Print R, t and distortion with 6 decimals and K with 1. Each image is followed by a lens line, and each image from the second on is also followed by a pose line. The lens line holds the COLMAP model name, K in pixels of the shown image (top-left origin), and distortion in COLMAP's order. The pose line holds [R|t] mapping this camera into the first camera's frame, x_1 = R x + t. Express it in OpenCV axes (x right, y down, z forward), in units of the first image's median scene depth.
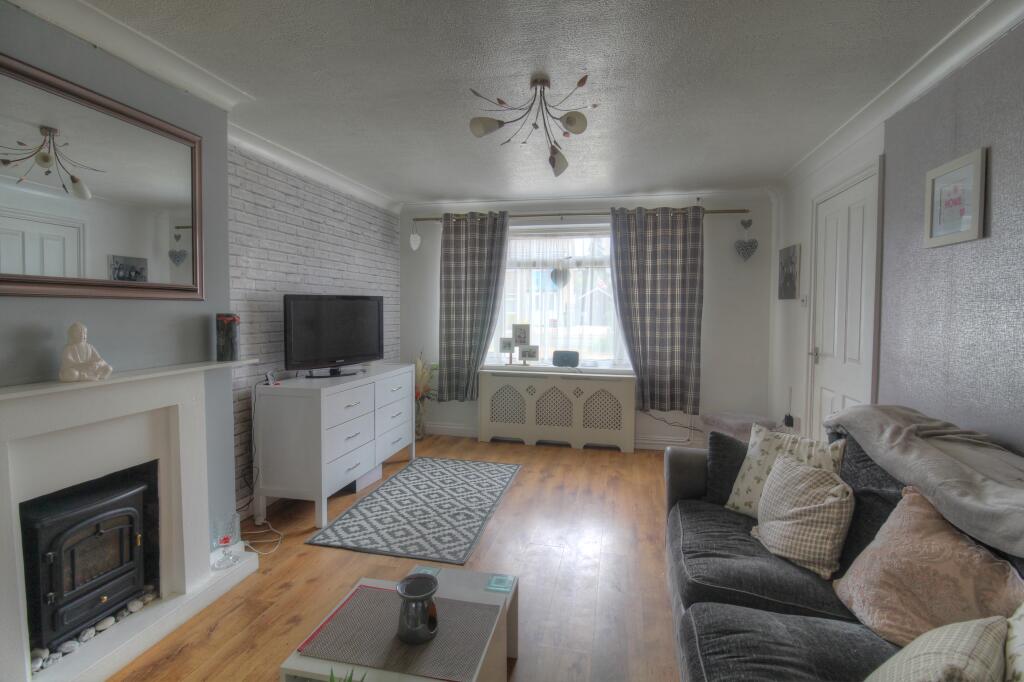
lens RADIAL K [[471.3, 0, 519.9], [0, 471.3, 331.3], [0, 0, 1]] dist [-0.002699, -0.013524]
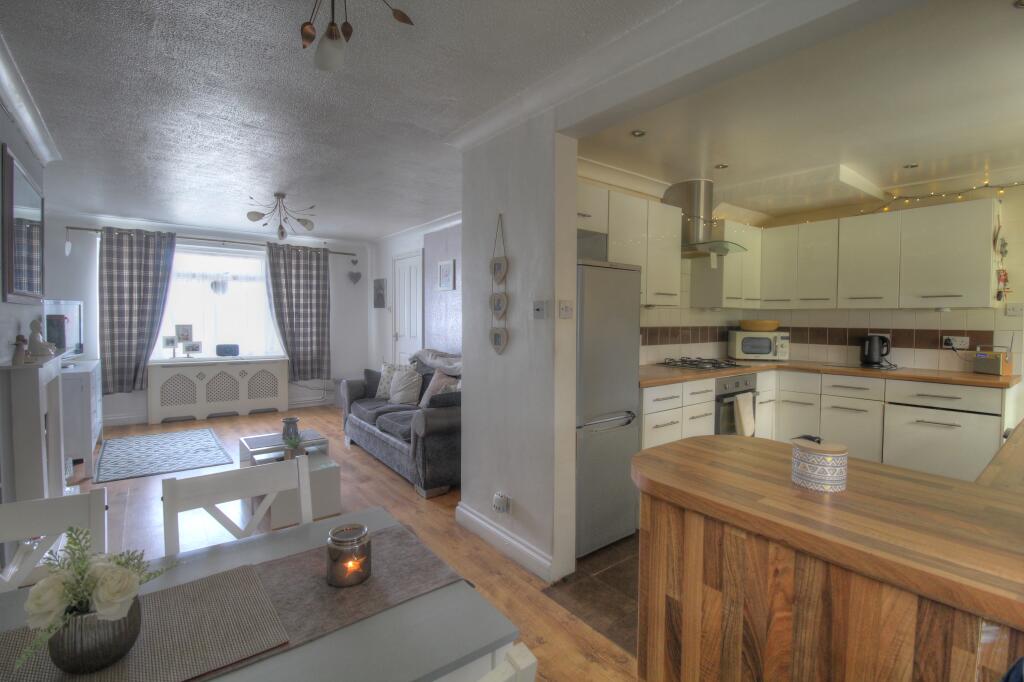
lens RADIAL K [[471.3, 0, 519.9], [0, 471.3, 331.3], [0, 0, 1]] dist [-0.002699, -0.013524]
pose [[0.635931, -0.024117, 0.771369, -0.419684], [0.028692, 0.999559, 0.007598, 0.020369], [-0.771212, 0.017300, 0.636343, -0.489404]]
